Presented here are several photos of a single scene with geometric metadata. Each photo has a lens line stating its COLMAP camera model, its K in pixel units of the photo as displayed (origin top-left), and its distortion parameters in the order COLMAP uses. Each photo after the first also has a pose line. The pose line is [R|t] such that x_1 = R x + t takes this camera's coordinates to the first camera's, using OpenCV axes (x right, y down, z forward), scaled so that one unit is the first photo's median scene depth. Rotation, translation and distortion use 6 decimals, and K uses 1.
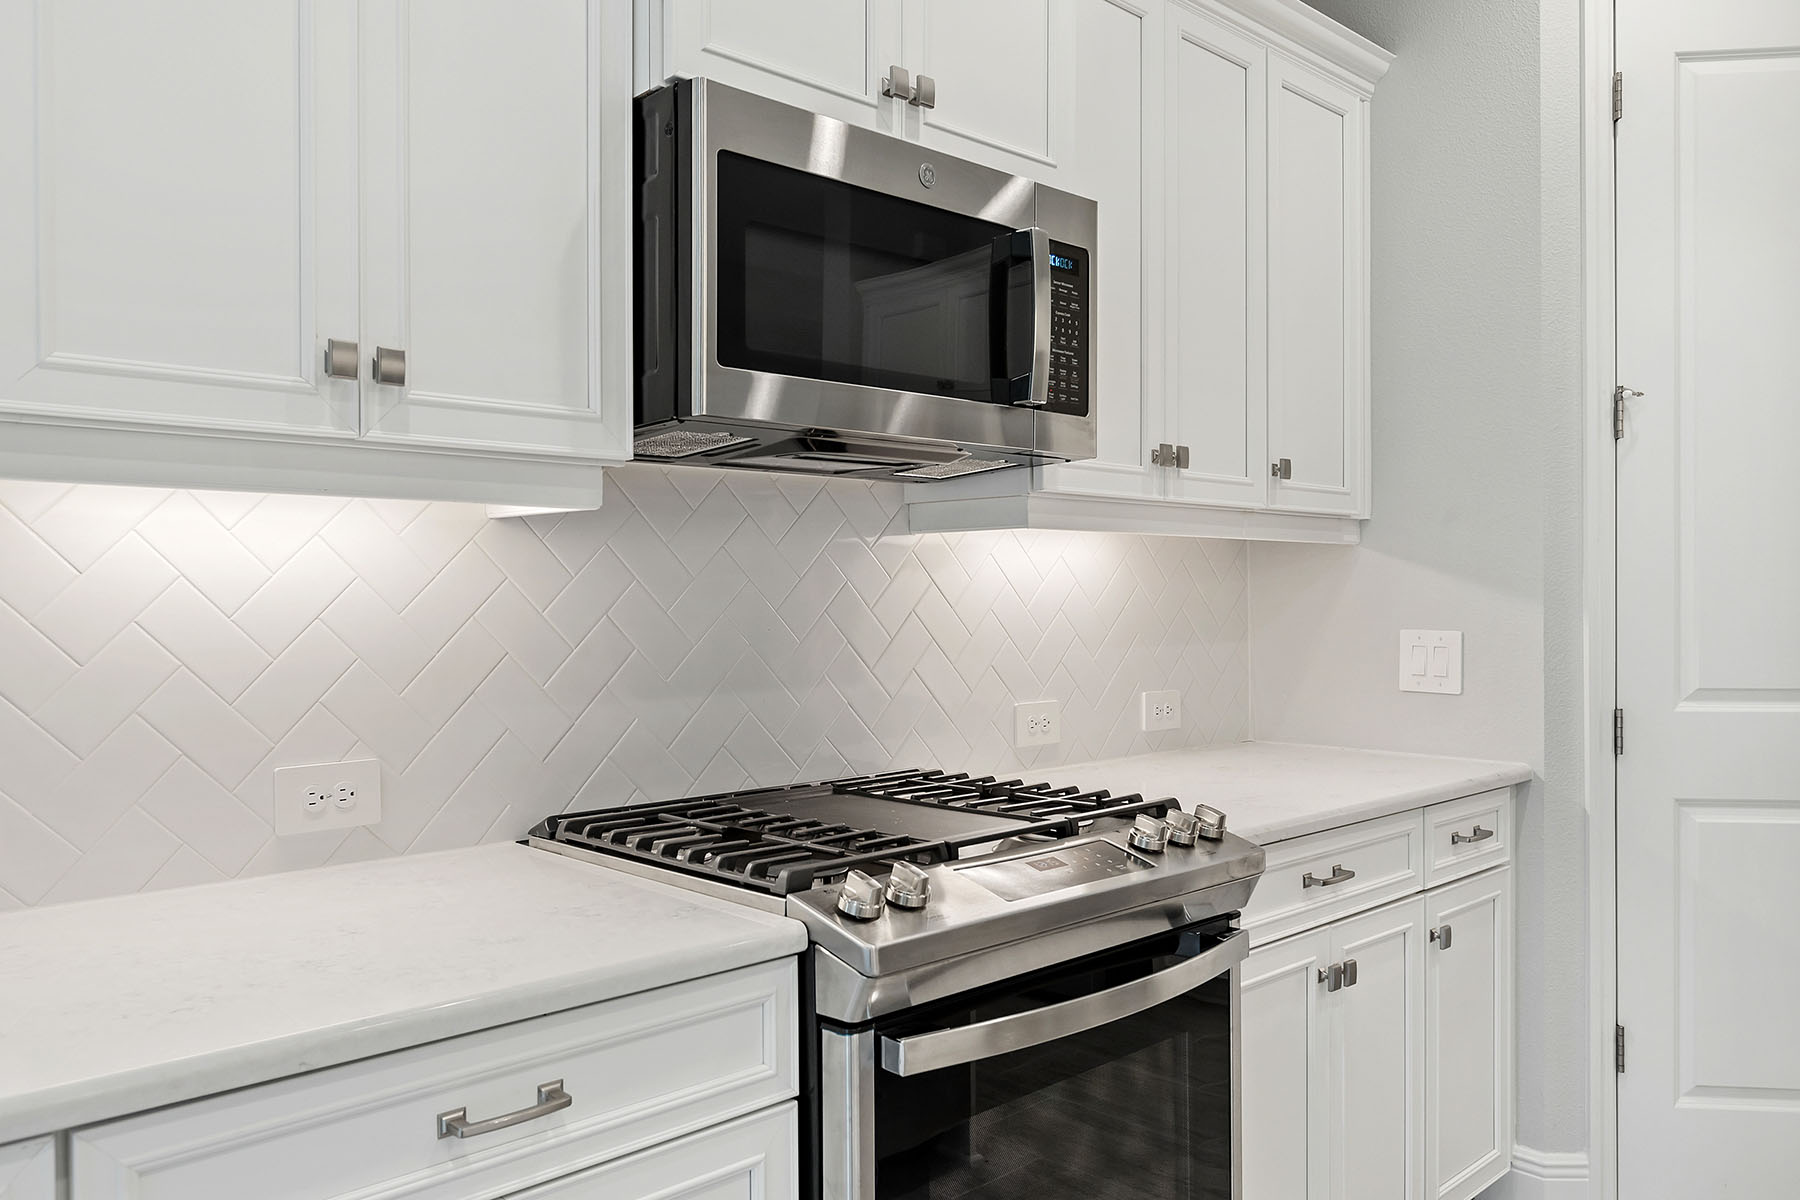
lens RADIAL K [[1343.4, 0, 838.7], [0, 1343.4, 593.6], [0, 0, 1]] dist [0.005206, 0.001668]
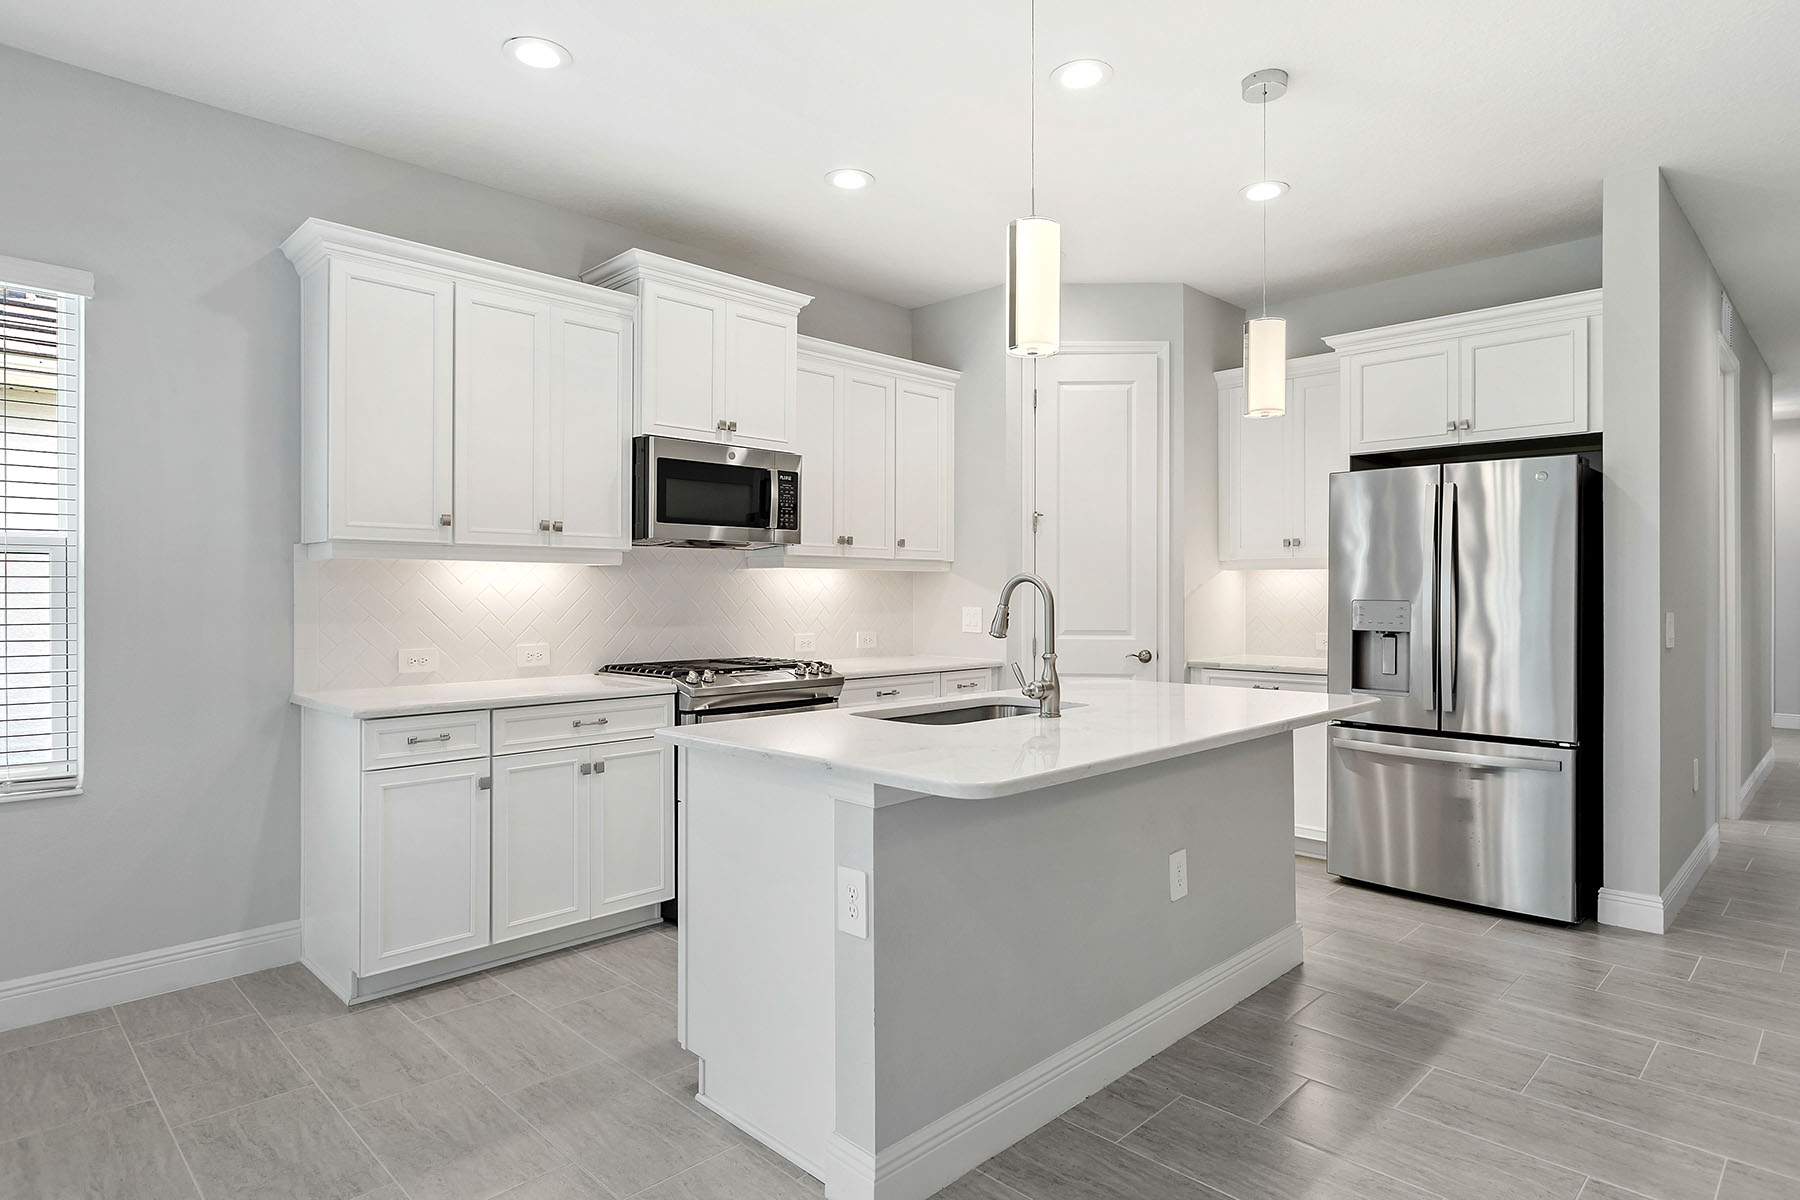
lens RADIAL K [[1002.9, 0, 898.6], [0, 1002.9, 582.6], [0, 0, 1]] dist [0.013521, -0.002168]
pose [[0.998461, 0.005571, 0.055184, 0.317463], [-0.005113, 0.999951, -0.008443, -0.002449], [-0.055229, 0.008148, 0.998440, -1.290517]]
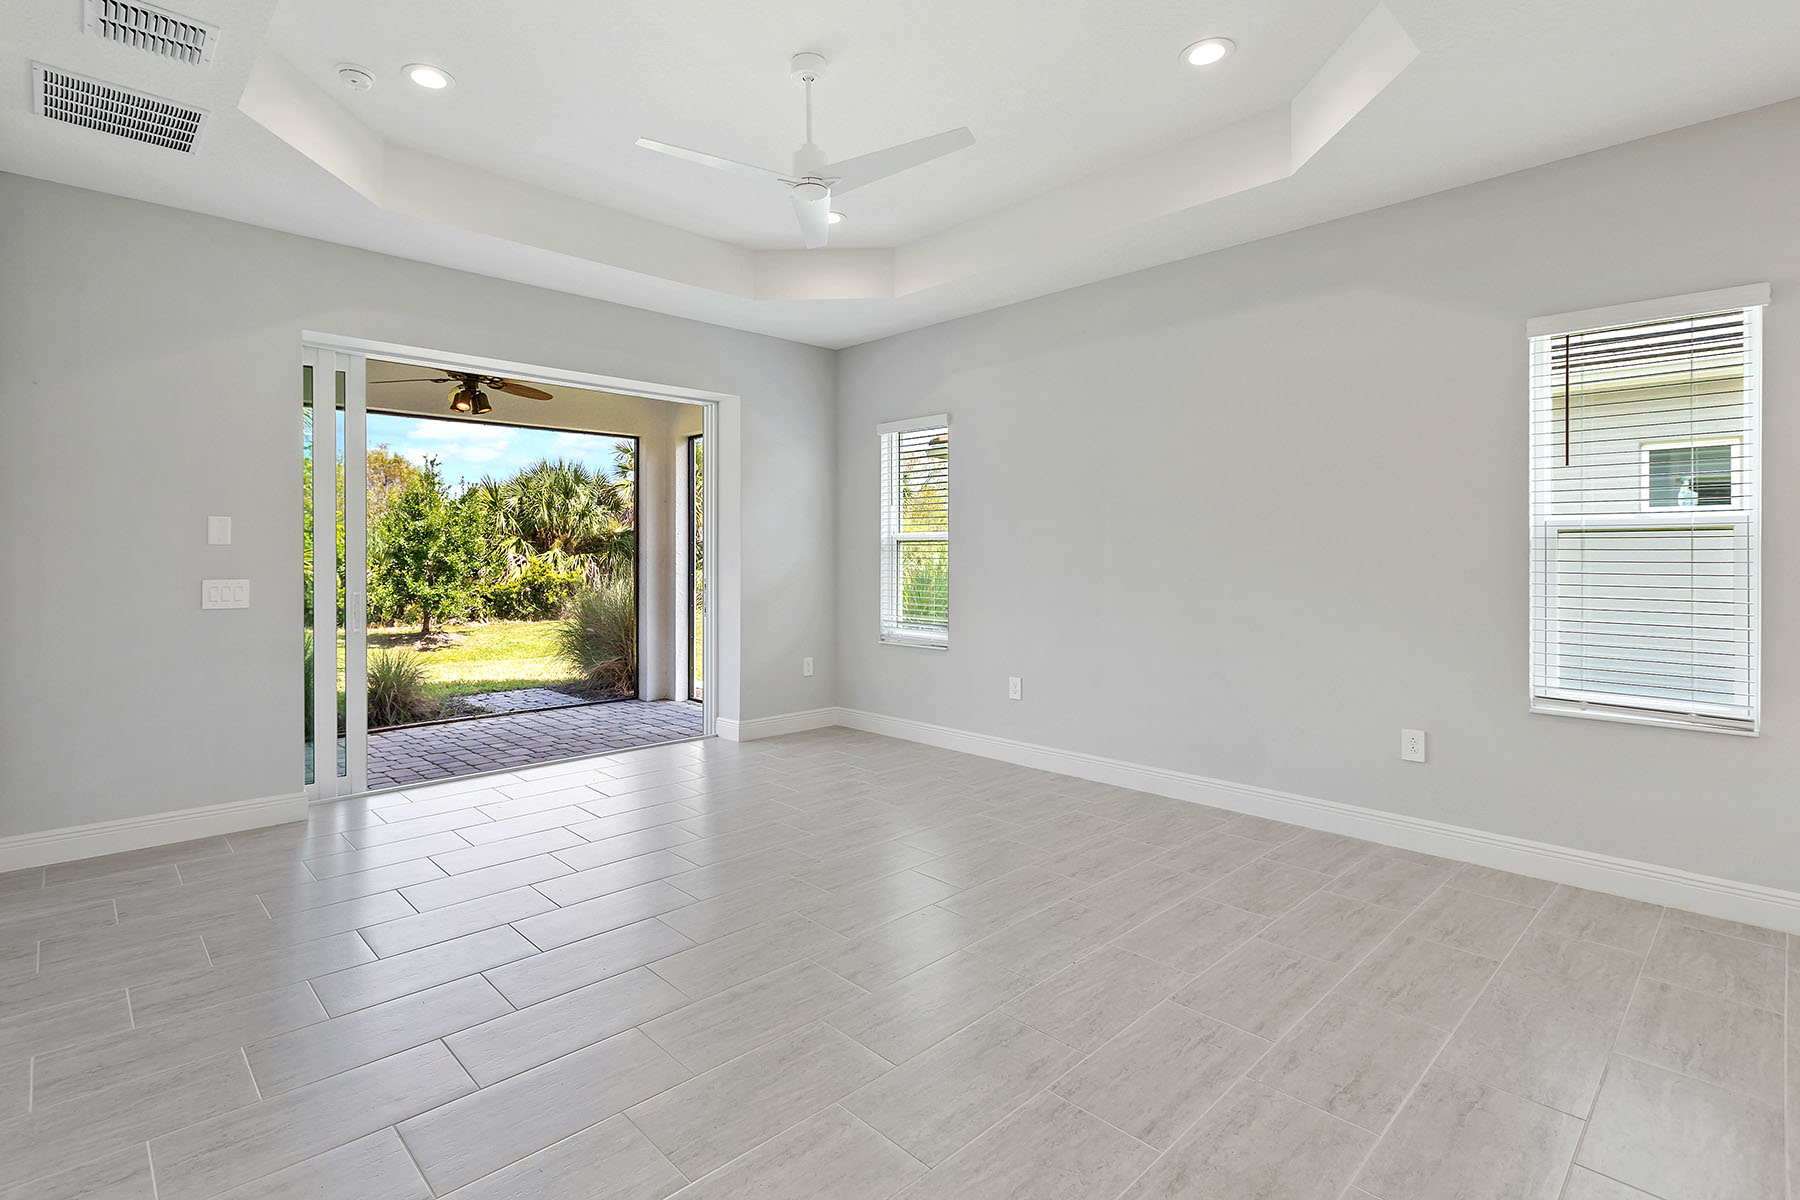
lens RADIAL K [[861.6, 0, 862.2], [0, 861.6, 564.9], [0, 0, 1]] dist [0.000052, -0.001667]
pose [[0.019089, 0.015652, -0.999695, 0.662144], [-0.002006, 0.999876, 0.015616, -0.011536], [0.999816, 0.001707, 0.019118, -1.288179]]
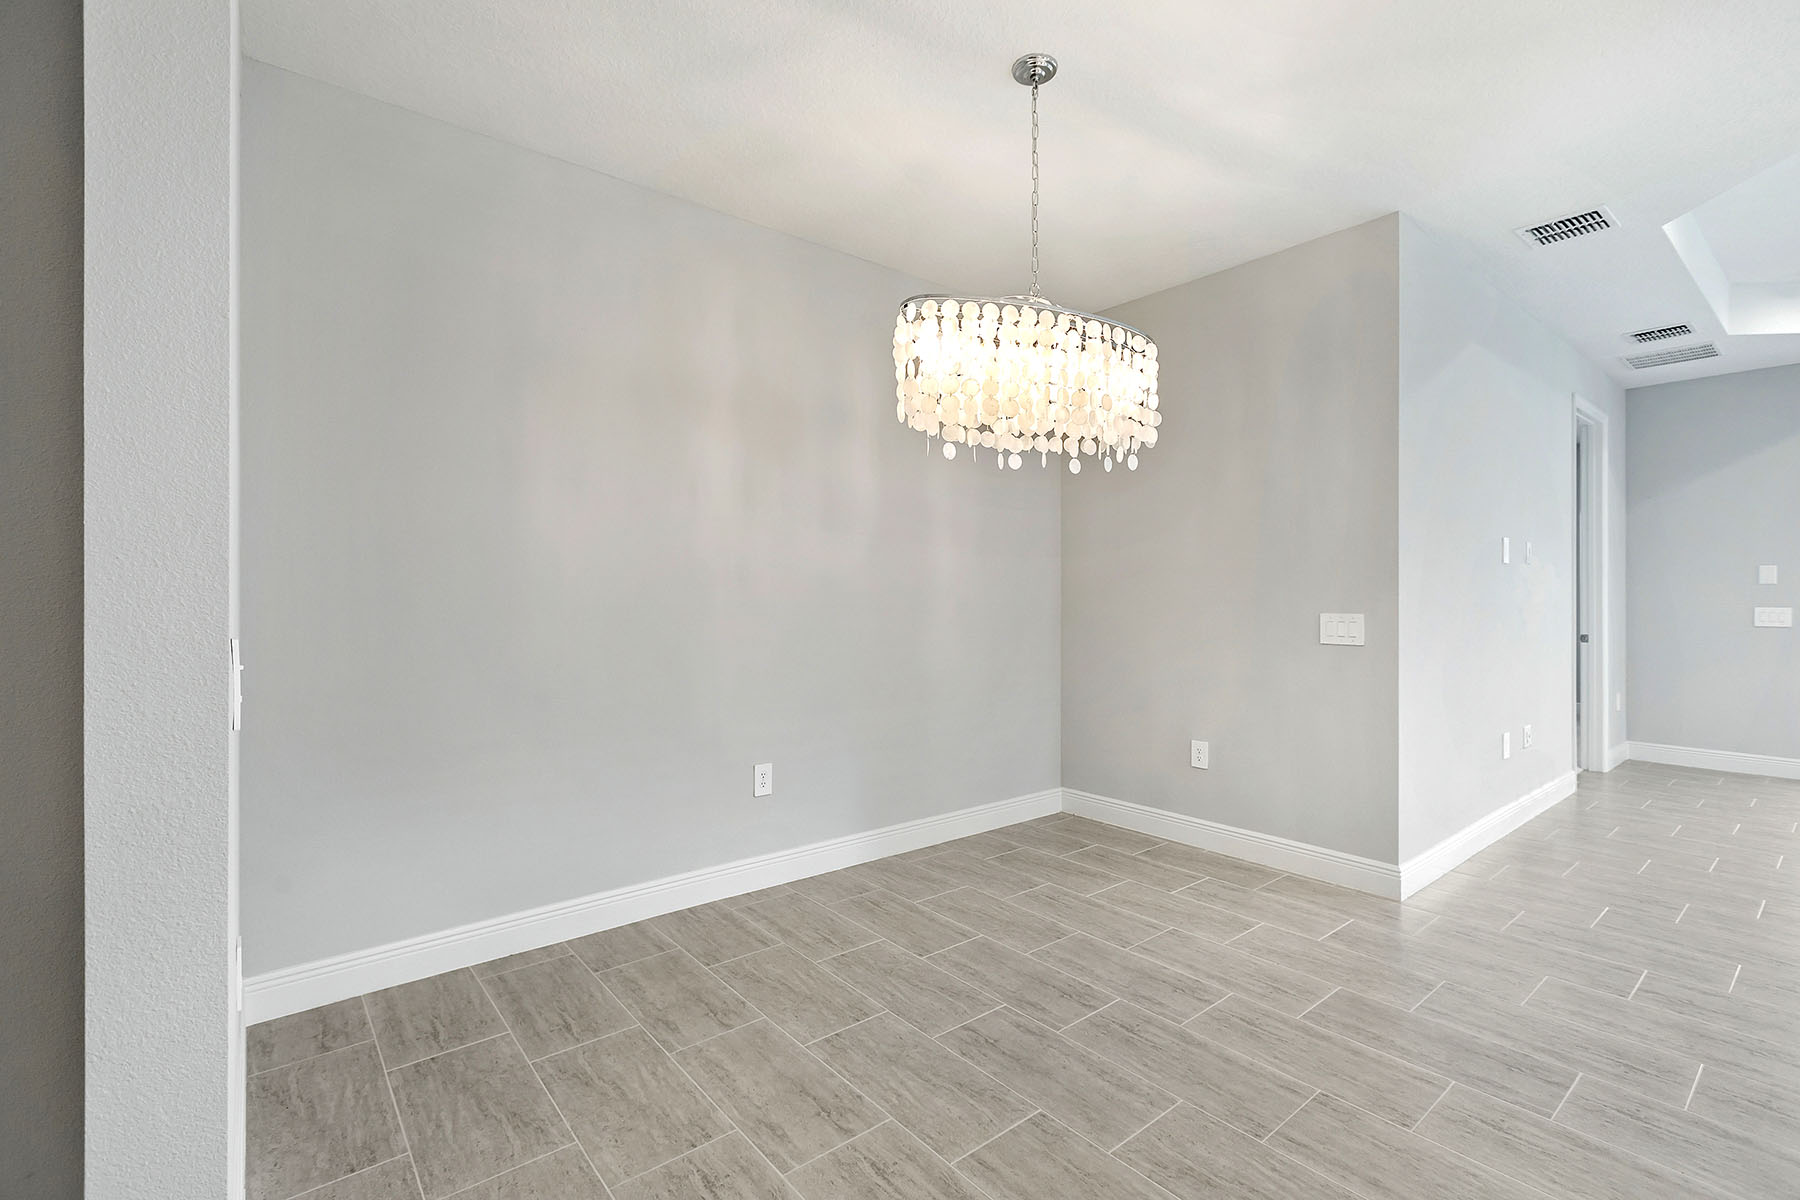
lens RADIAL K [[808.3, 0, 898.8], [0, 808.3, 600.3], [0, 0, 1]] dist [0.007137, -0.002593]
pose [[-0.999244, 0.002349, 0.038805, 1.640199], [0.002833, 0.999919, 0.012399, -0.011480], [-0.038773, 0.012500, -0.999170, 0.331306]]
